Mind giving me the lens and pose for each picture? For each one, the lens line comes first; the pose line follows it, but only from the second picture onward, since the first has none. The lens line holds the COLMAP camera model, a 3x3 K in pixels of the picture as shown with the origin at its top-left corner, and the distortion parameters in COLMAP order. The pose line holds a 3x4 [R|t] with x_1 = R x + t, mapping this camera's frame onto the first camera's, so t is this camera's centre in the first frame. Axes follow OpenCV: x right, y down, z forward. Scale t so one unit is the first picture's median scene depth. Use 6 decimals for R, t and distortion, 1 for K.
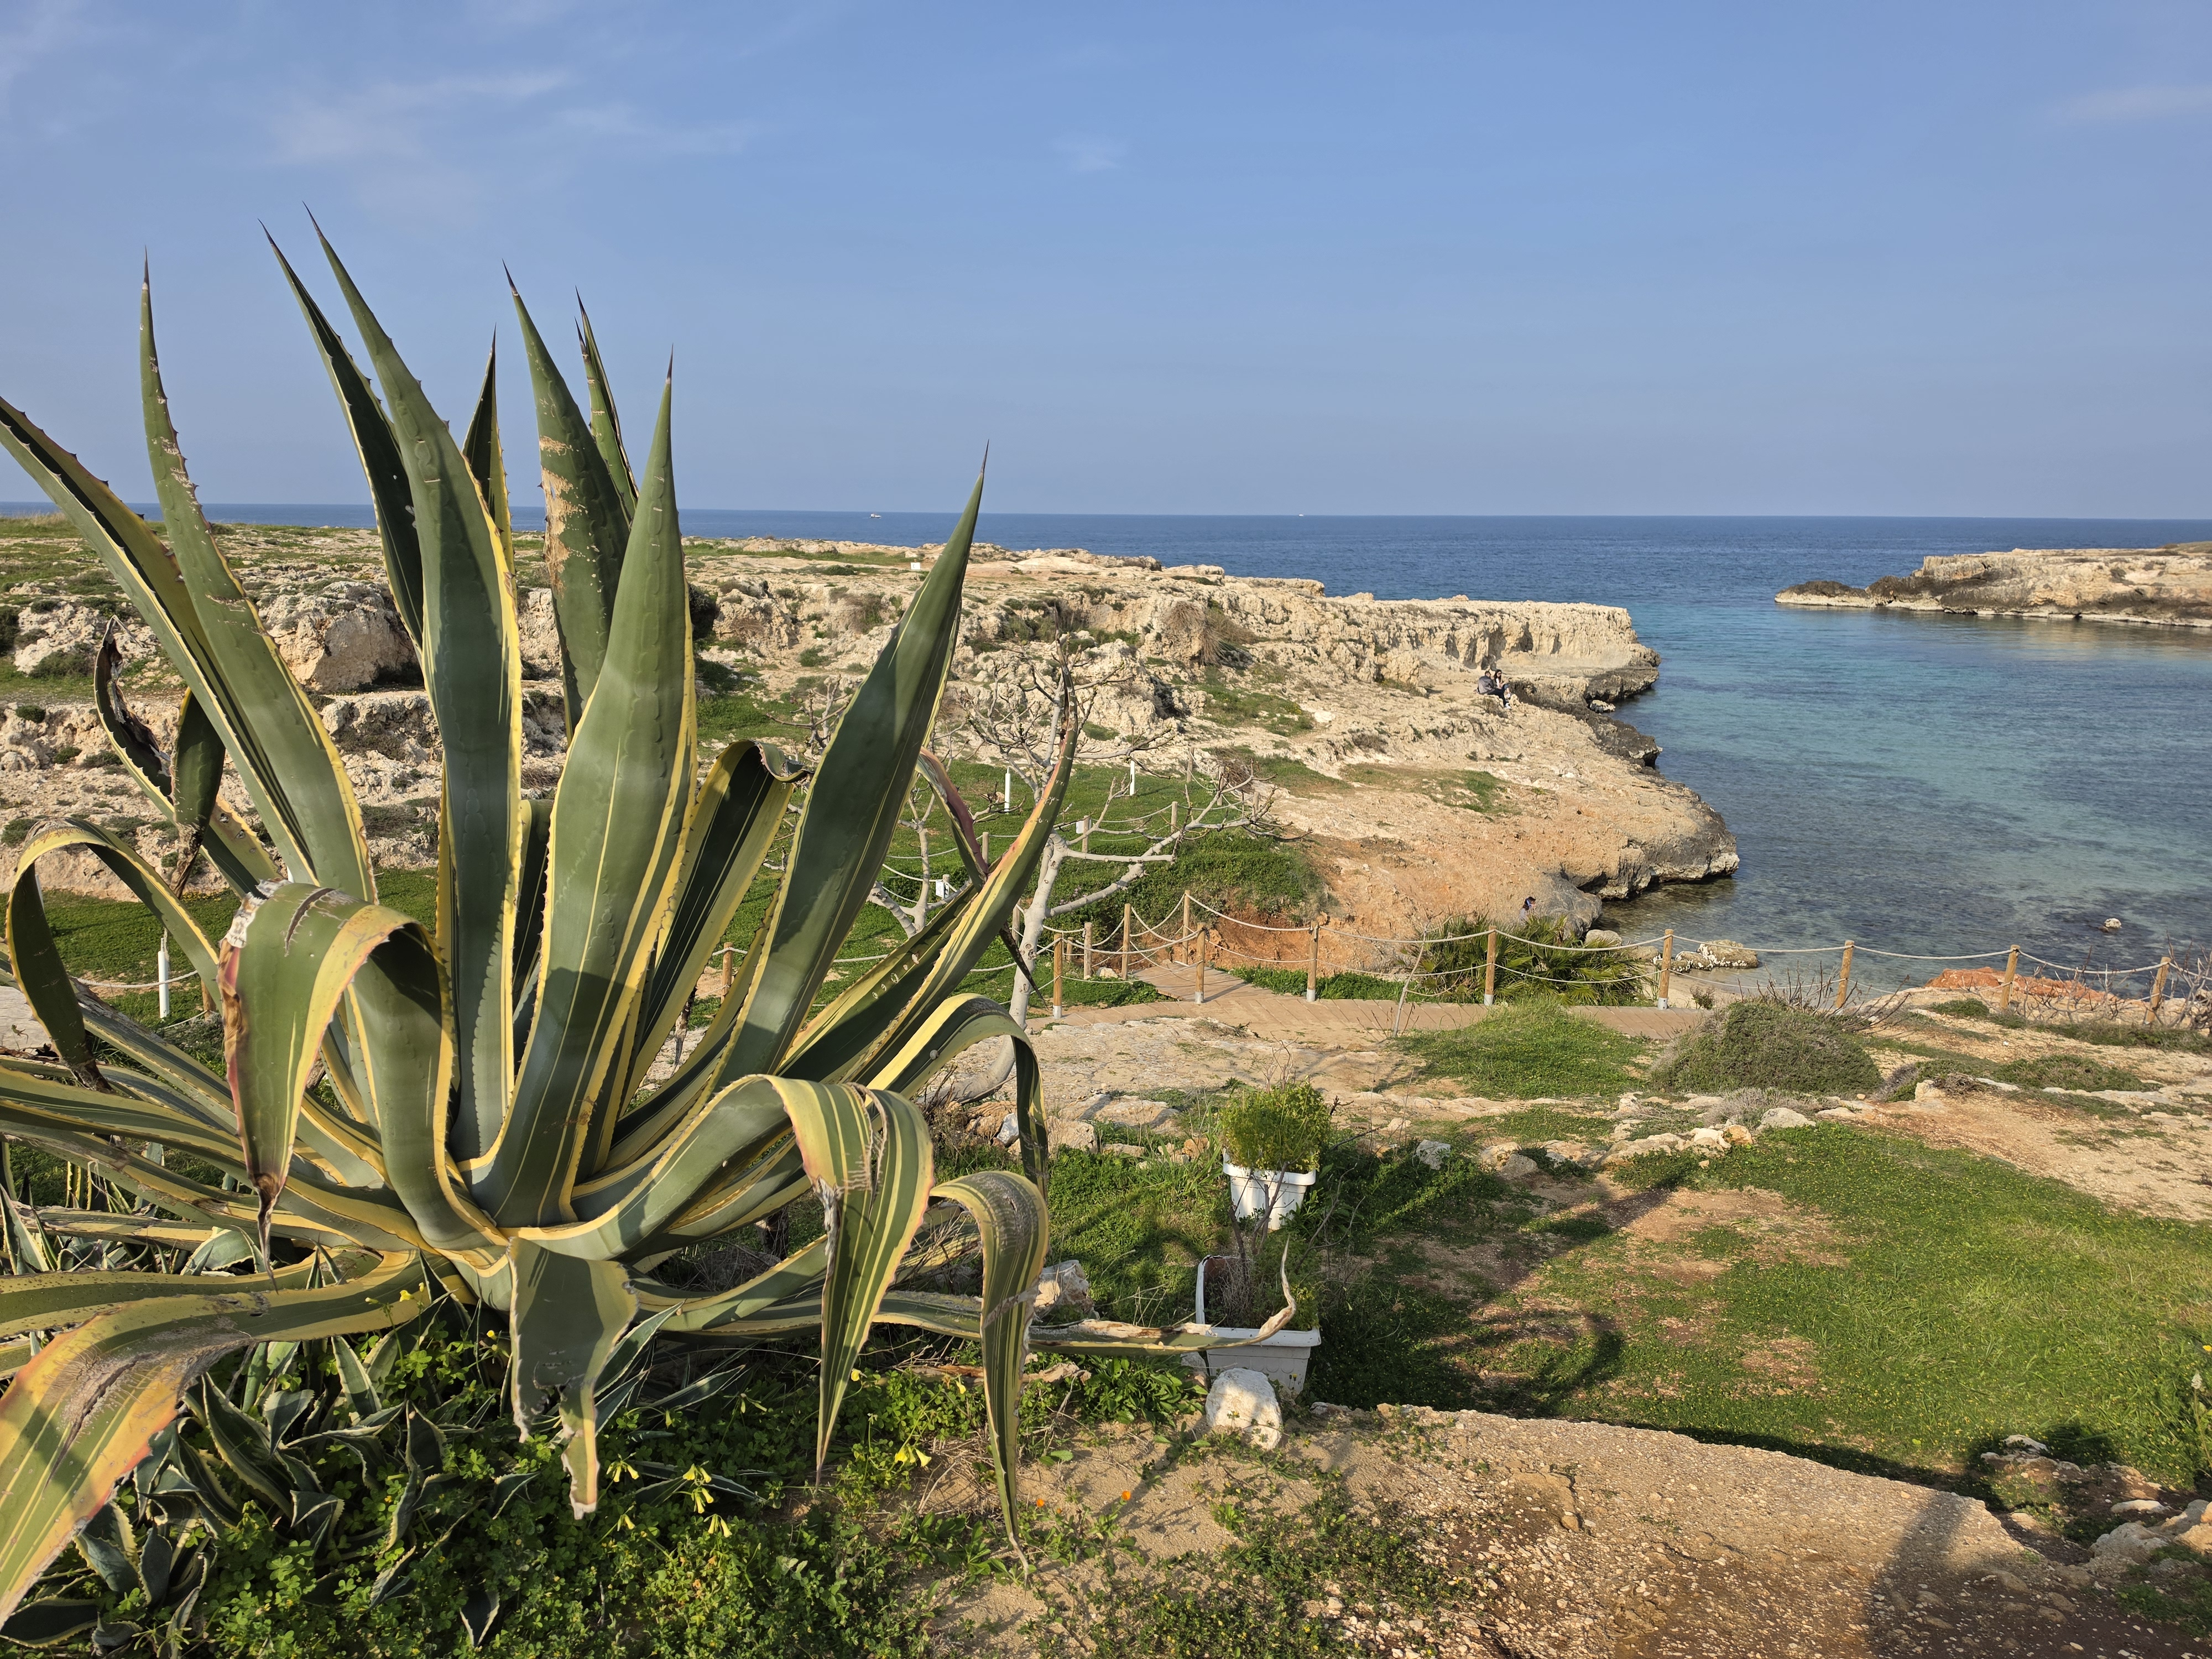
lens RADIAL K [[1485.1, 0, 1106.0], [0, 1485.1, 829.5], [0, 0, 1]] dist [0.034234, -0.056753]
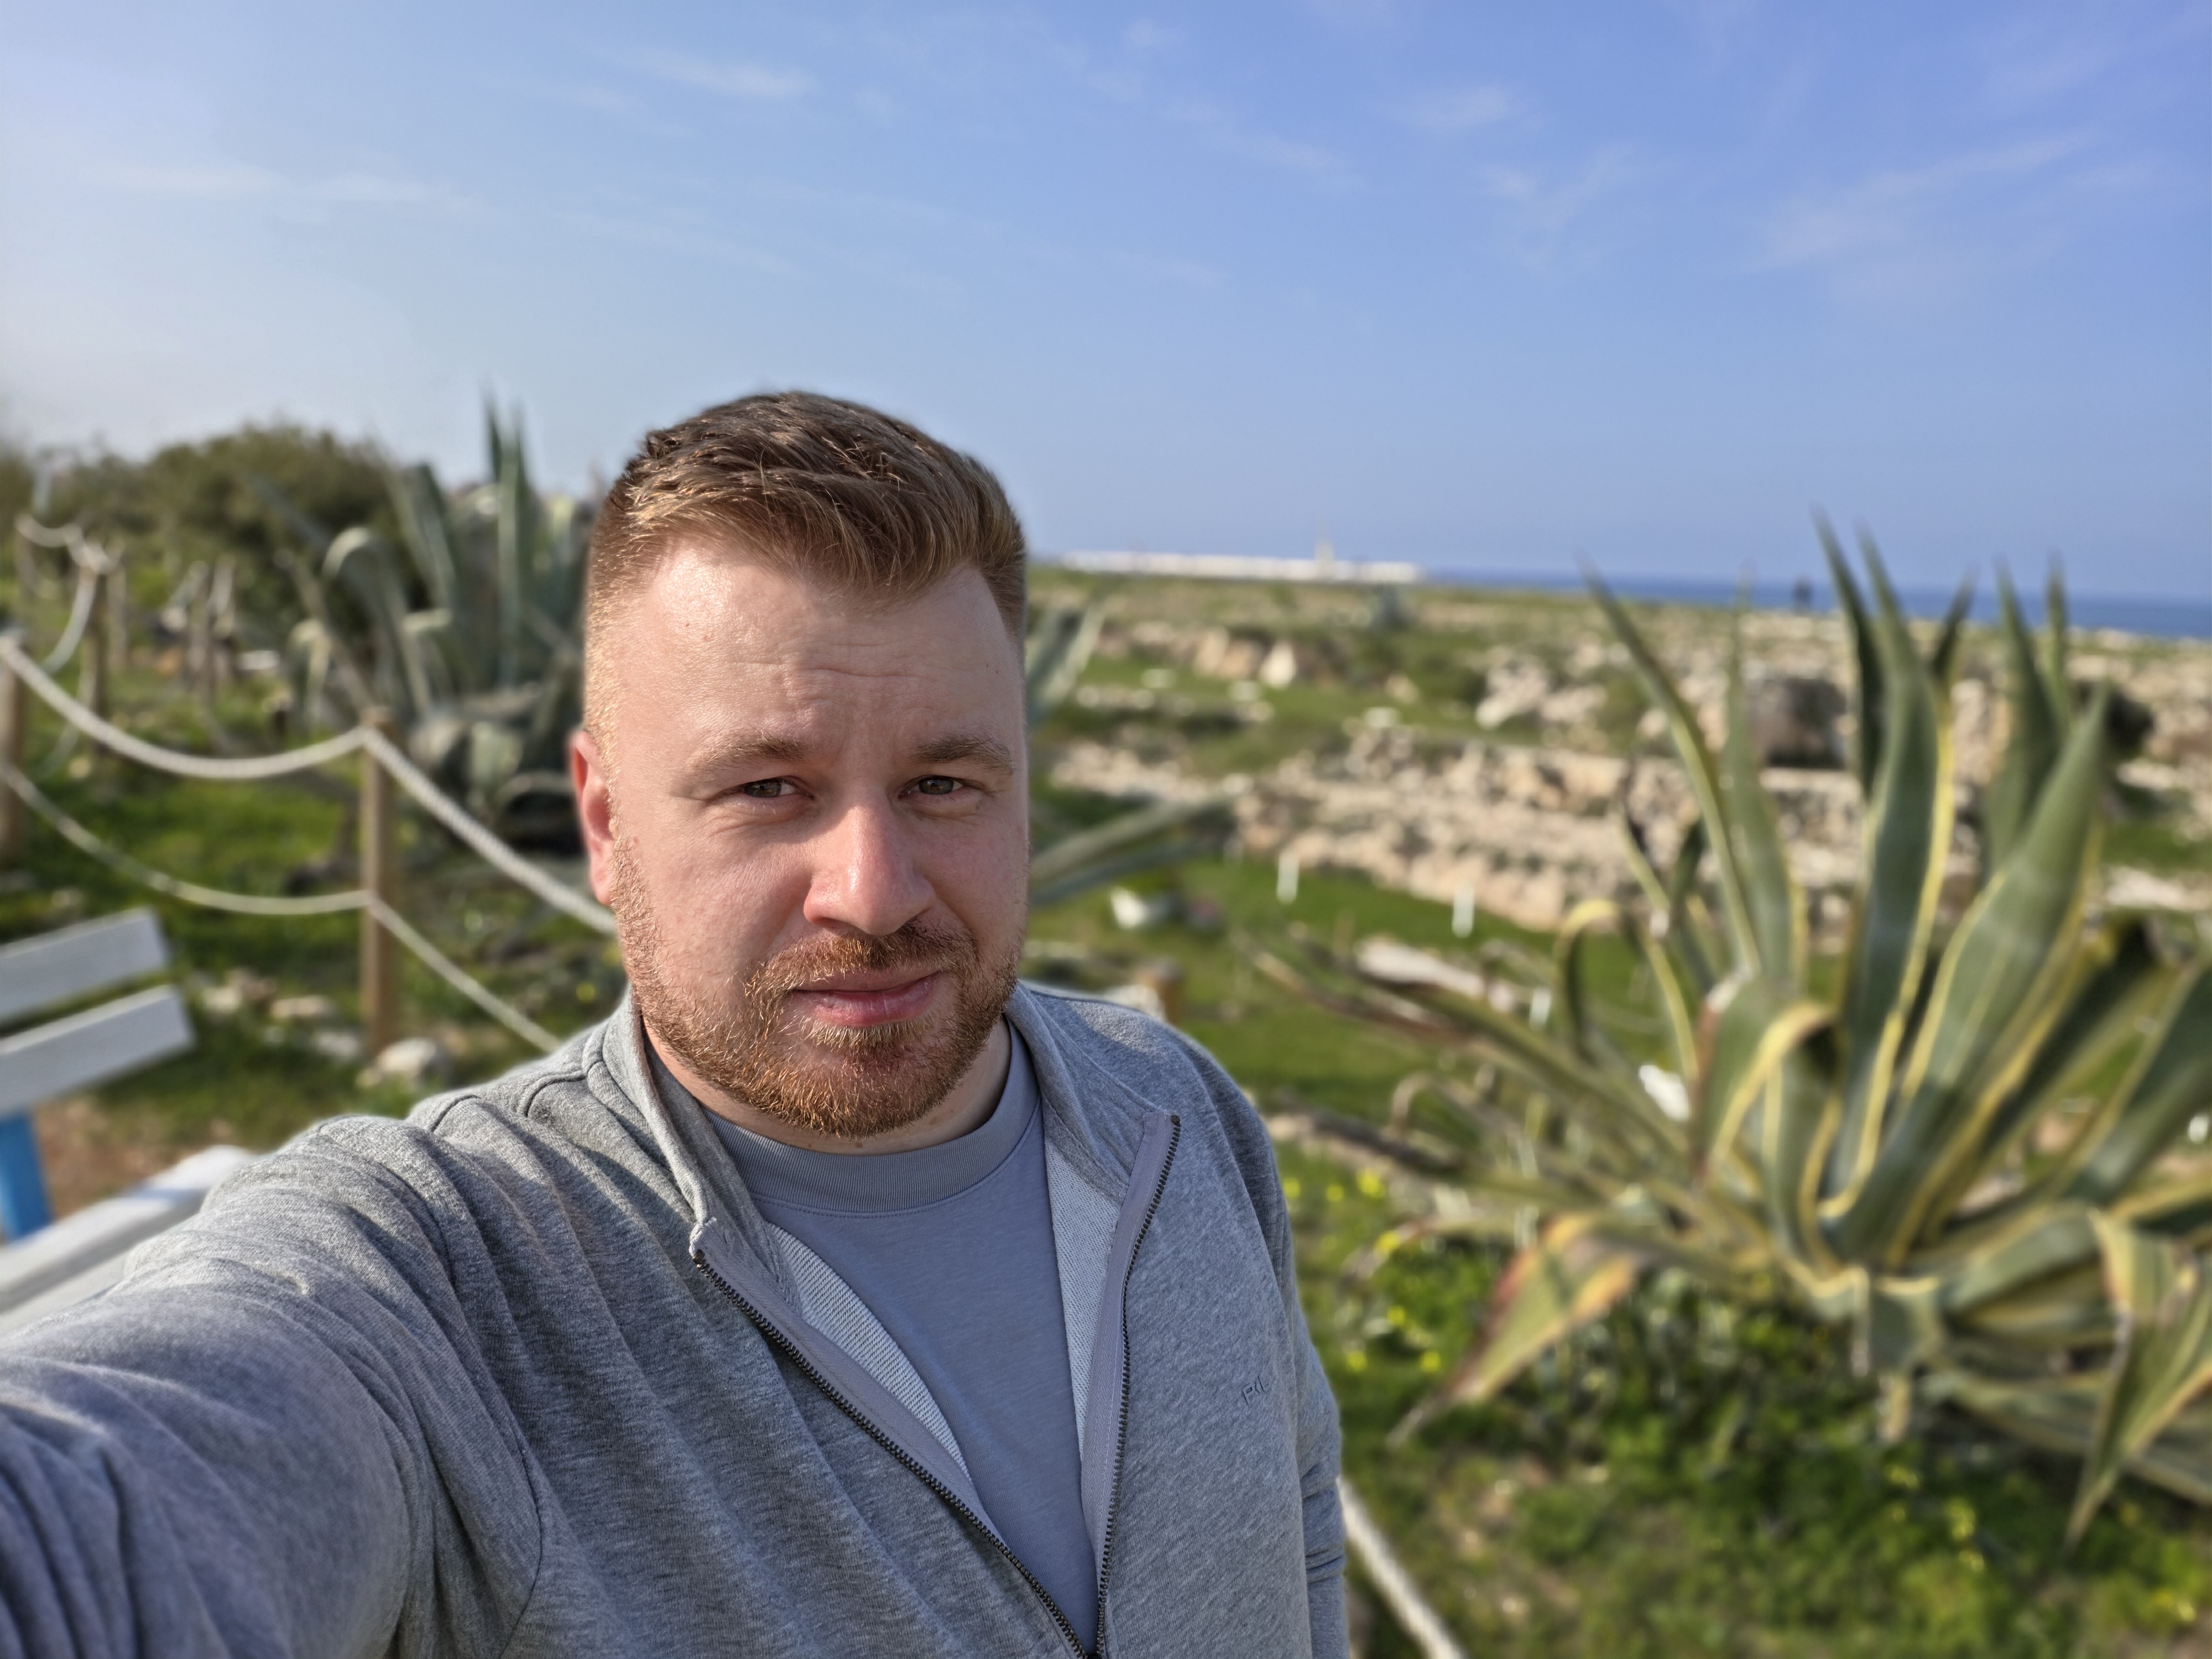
lens RADIAL K [[1525.7, 0, 1106.0], [0, 1525.7, 829.5], [0, 0, 1]] dist [-0.003660, -0.002429]
pose [[0.652091, 0.148798, -0.743395, 0.113764], [-0.184600, 0.982202, 0.034670, -0.032345], [0.735323, 0.114623, 0.667953, -0.416866]]
